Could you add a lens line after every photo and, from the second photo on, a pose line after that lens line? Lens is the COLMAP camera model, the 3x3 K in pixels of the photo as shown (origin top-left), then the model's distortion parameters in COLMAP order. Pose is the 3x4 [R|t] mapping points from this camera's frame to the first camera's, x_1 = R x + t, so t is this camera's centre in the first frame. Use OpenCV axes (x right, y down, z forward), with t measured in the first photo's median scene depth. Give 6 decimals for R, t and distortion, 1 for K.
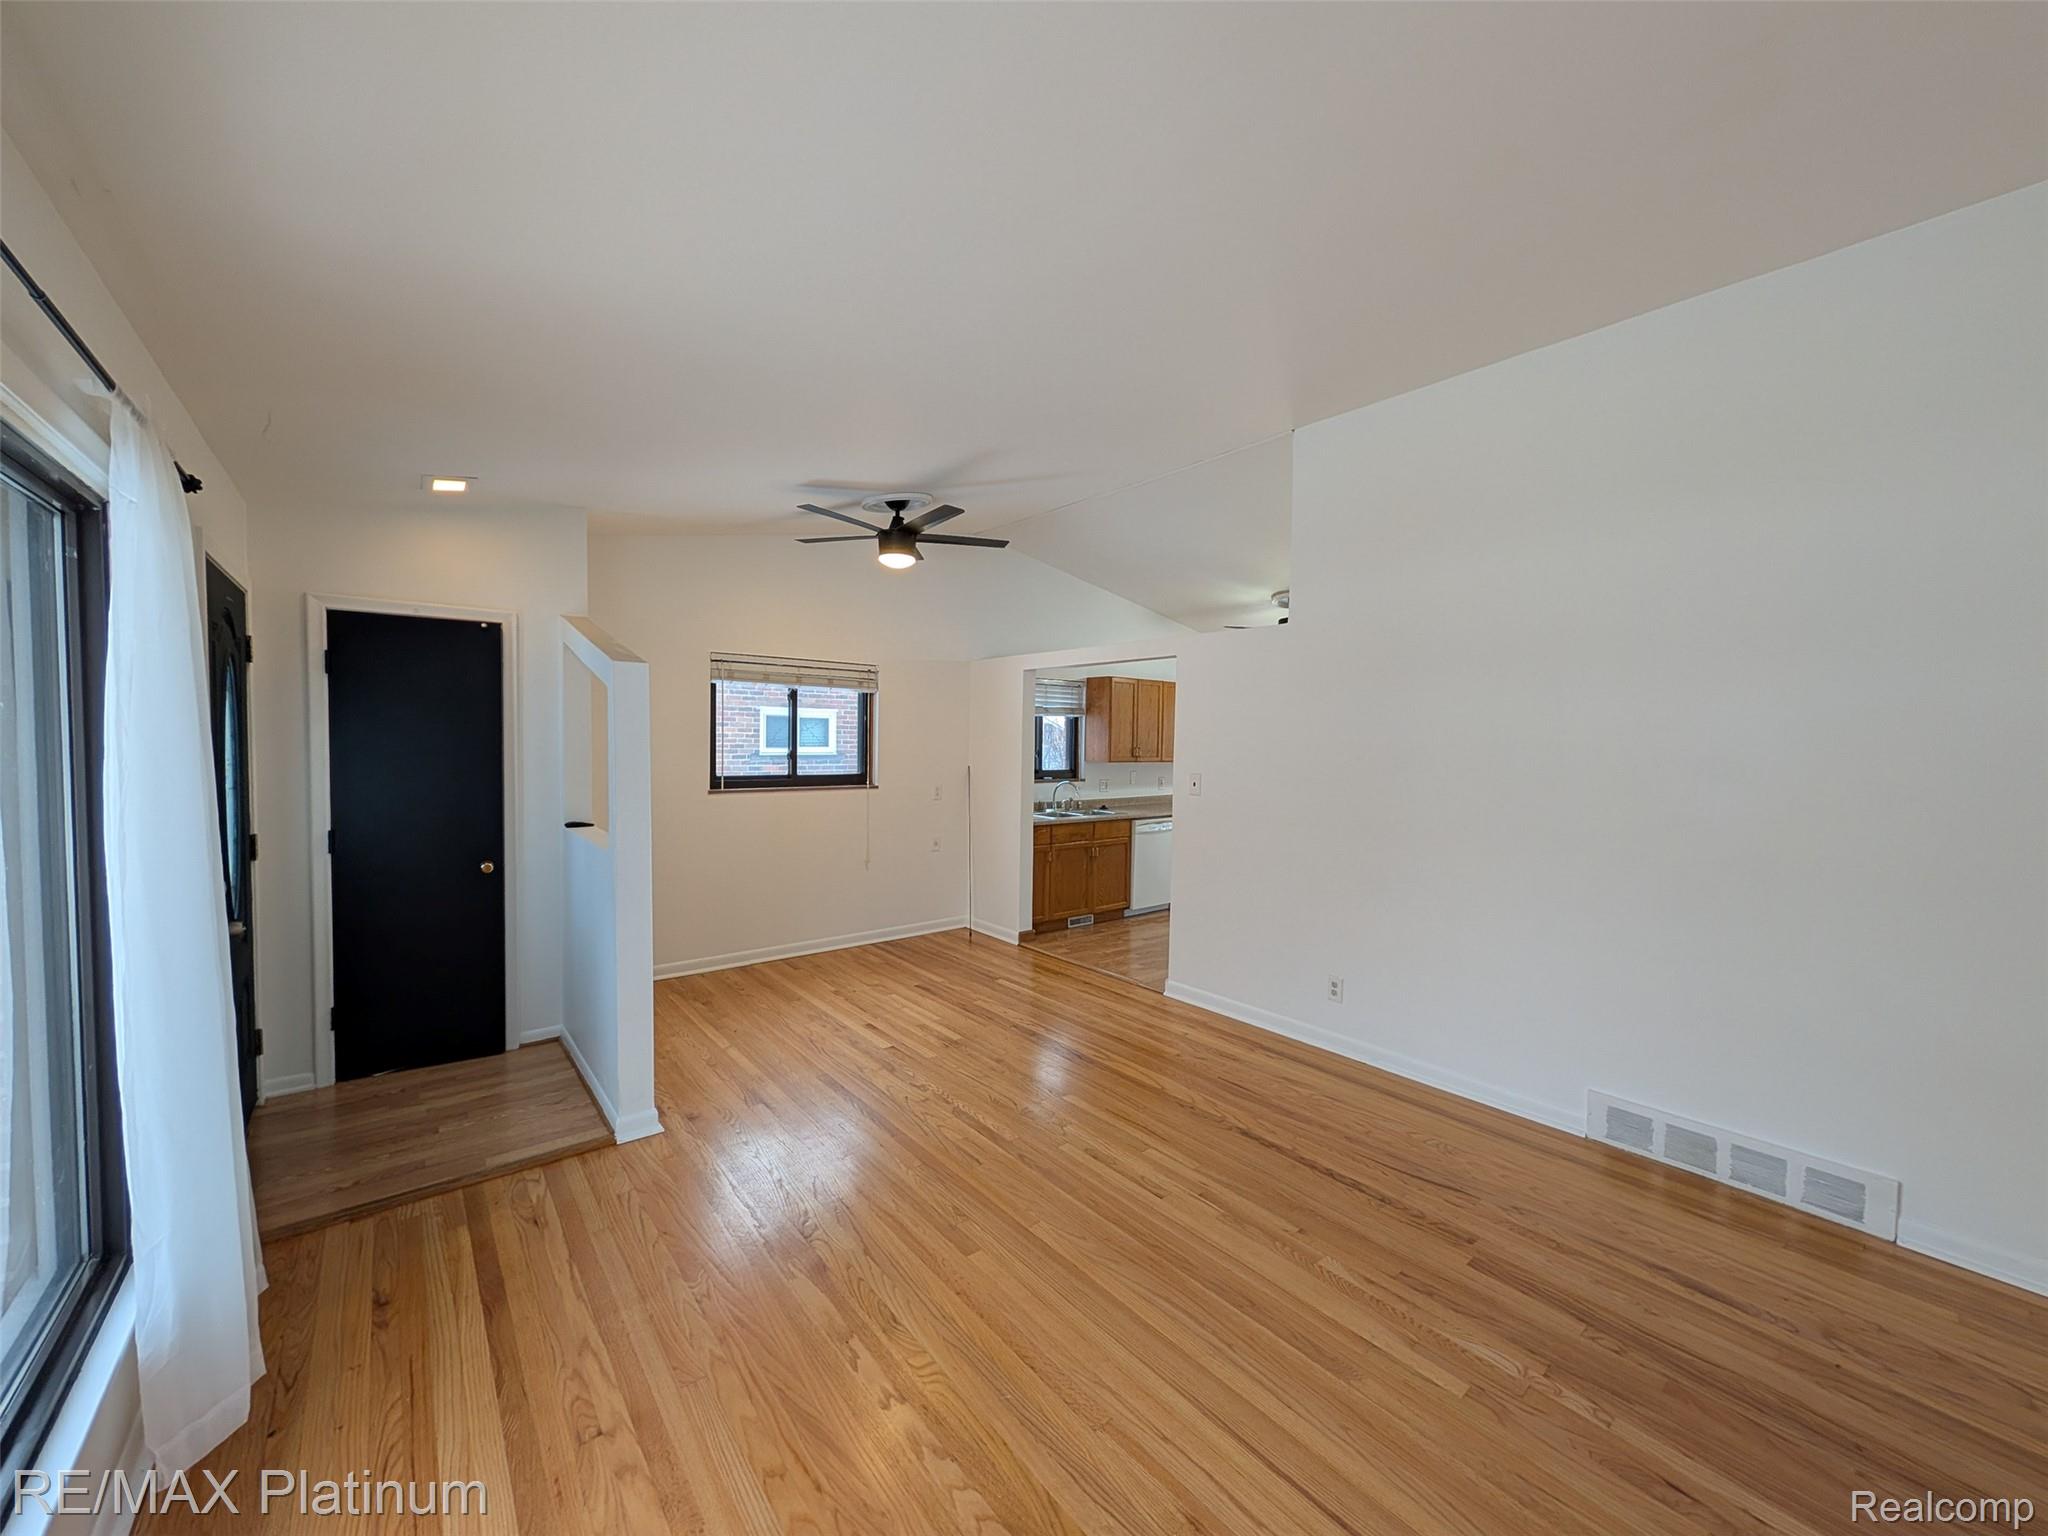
lens RADIAL K [[781.1, 0, 1026.6], [0, 781.1, 768.2], [0, 0, 1]] dist [0.000431, 0.000089]
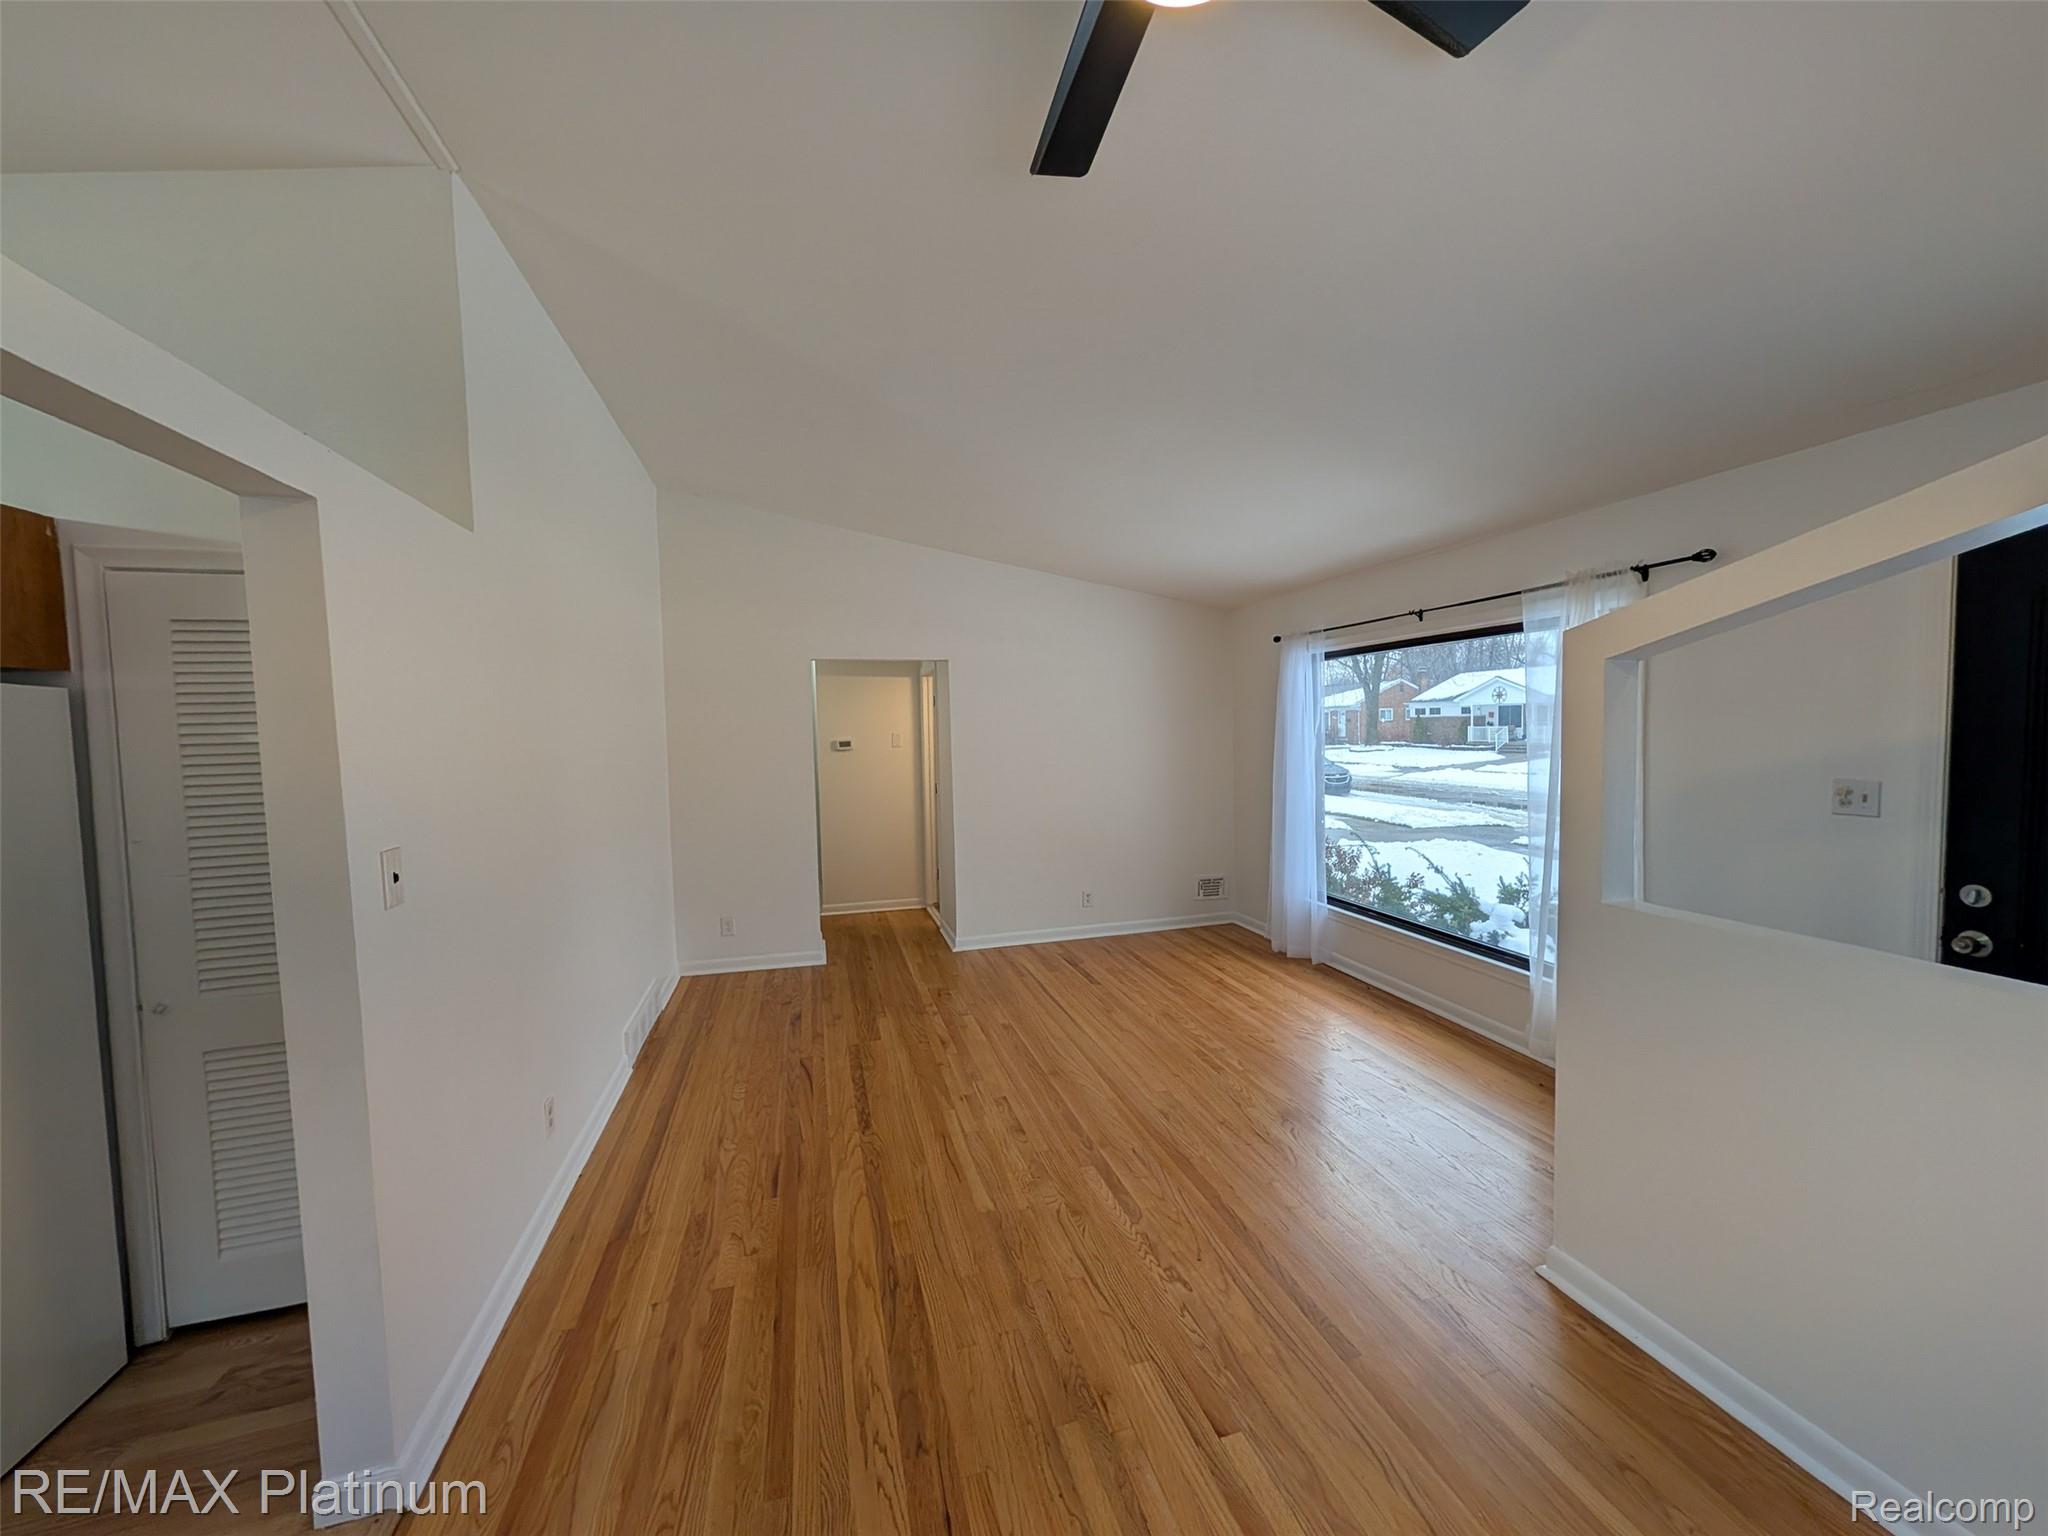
lens RADIAL K [[781.1, 0, 1026.6], [0, 781.1, 768.2], [0, 0, 1]] dist [0.000431, 0.000089]
pose [[-0.916396, -0.015550, 0.399971, -0.226337], [0.025547, 0.994935, 0.097215, -0.065462], [-0.399457, 0.099305, -0.911358, 1.314074]]
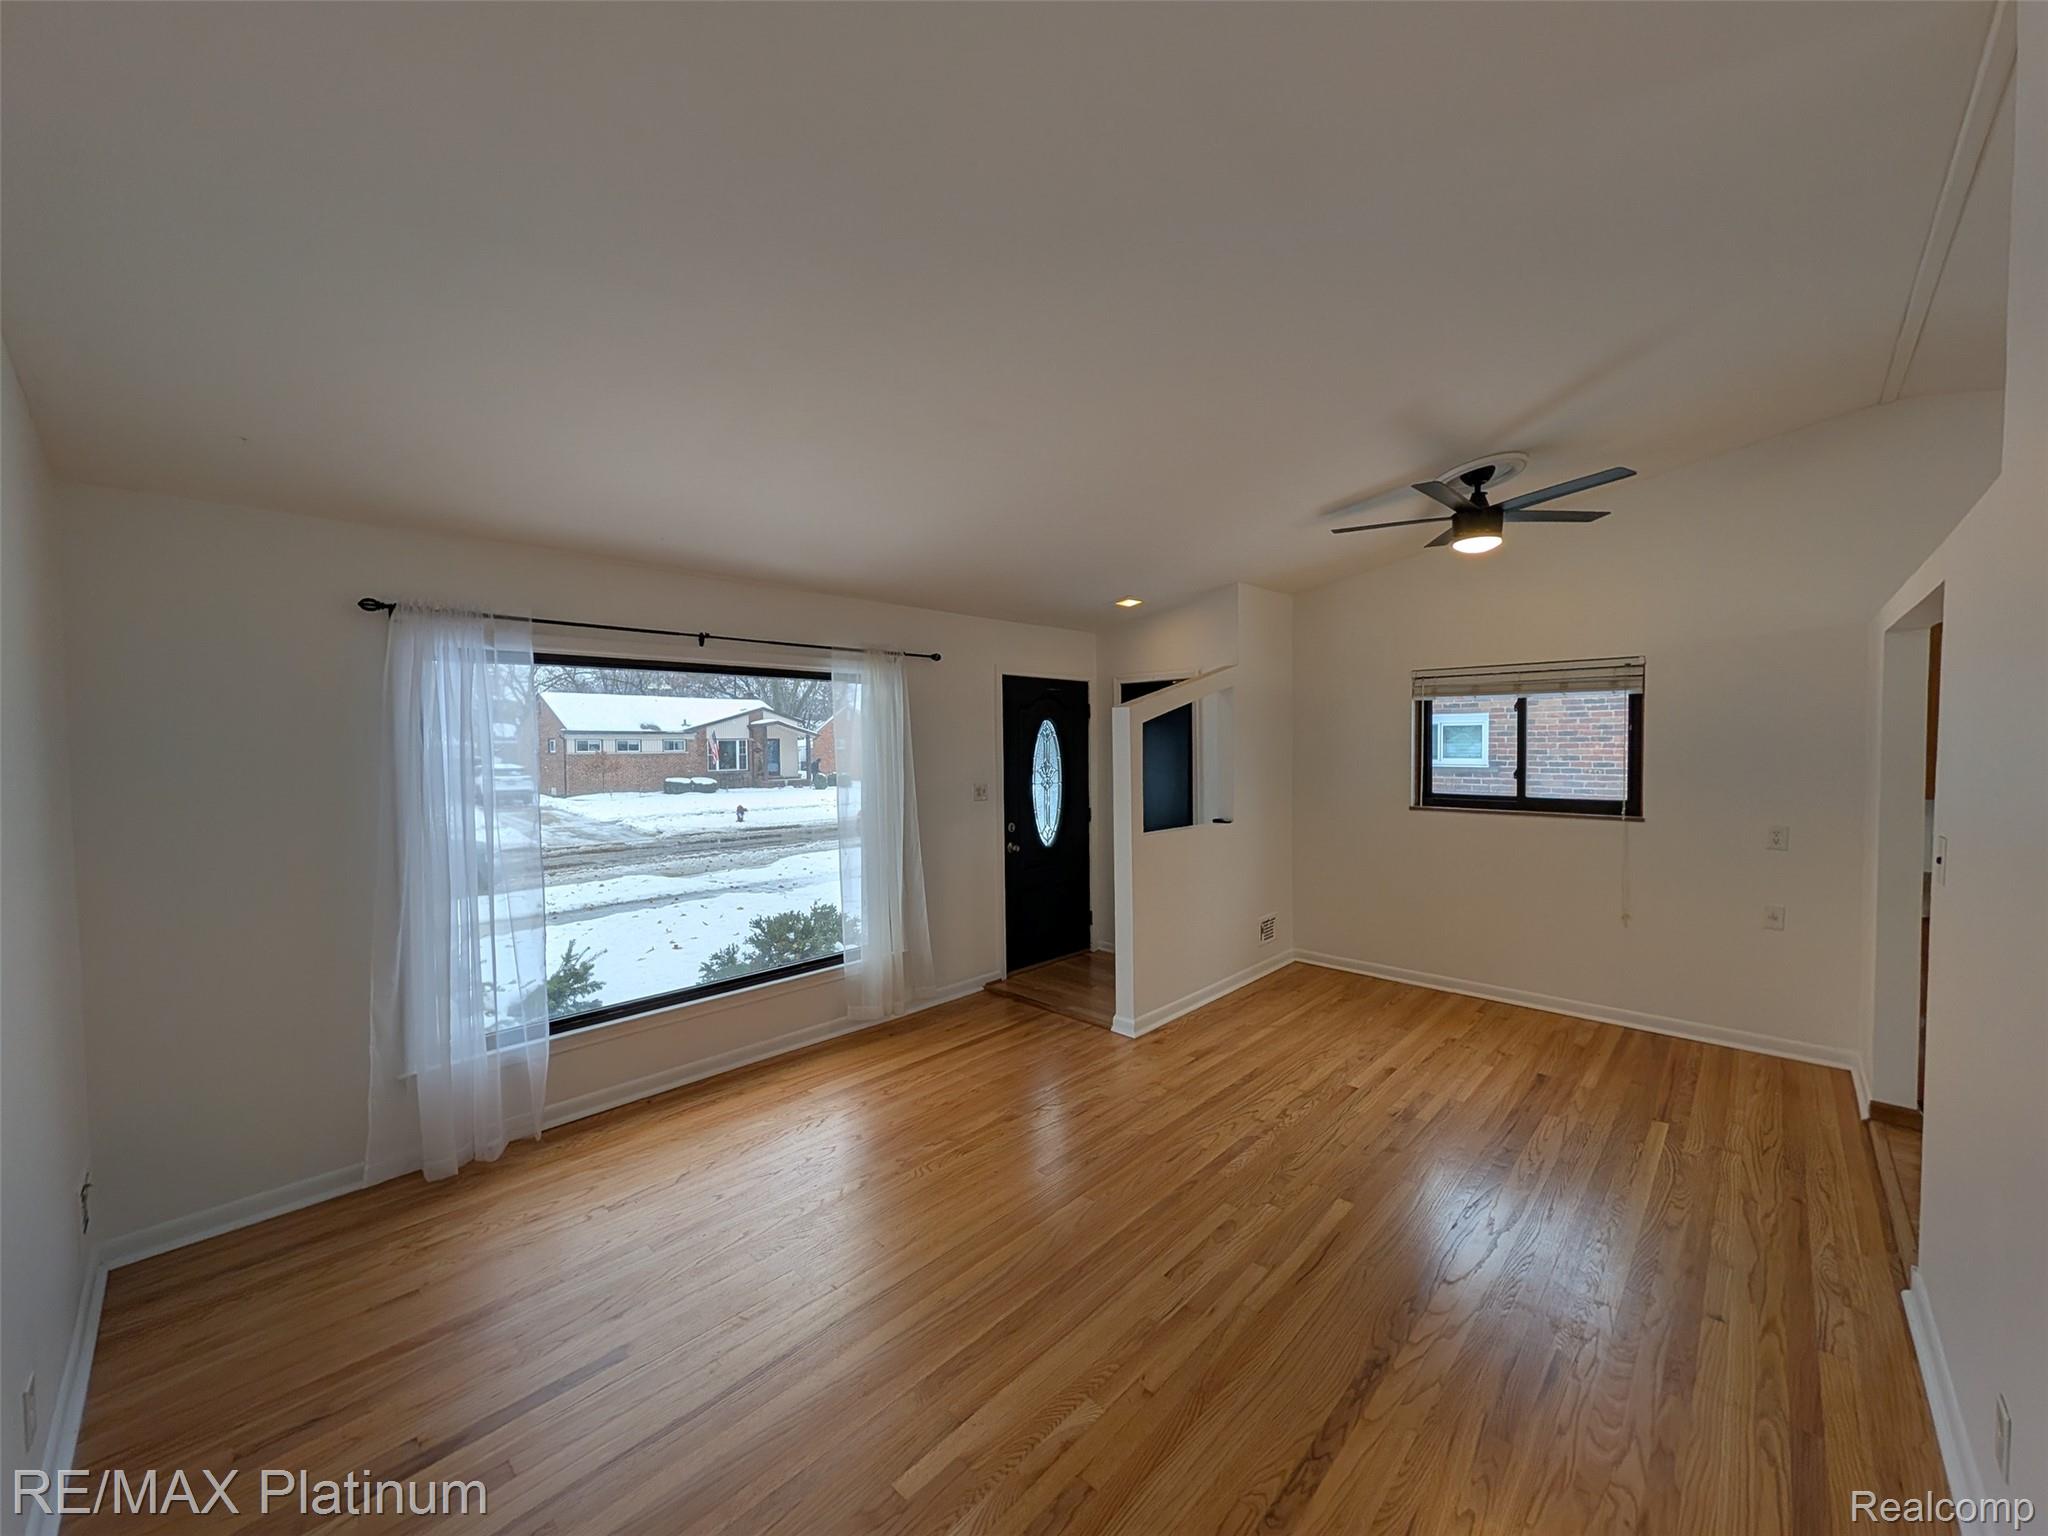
lens RADIAL K [[781.1, 0, 1026.6], [0, 781.1, 768.2], [0, 0, 1]] dist [0.000431, 0.000089]
pose [[0.122353, 0.017619, -0.992330, 0.649928], [-0.028786, 0.999485, 0.014196, -0.025728], [0.992069, 0.026828, 0.122797, 0.449727]]
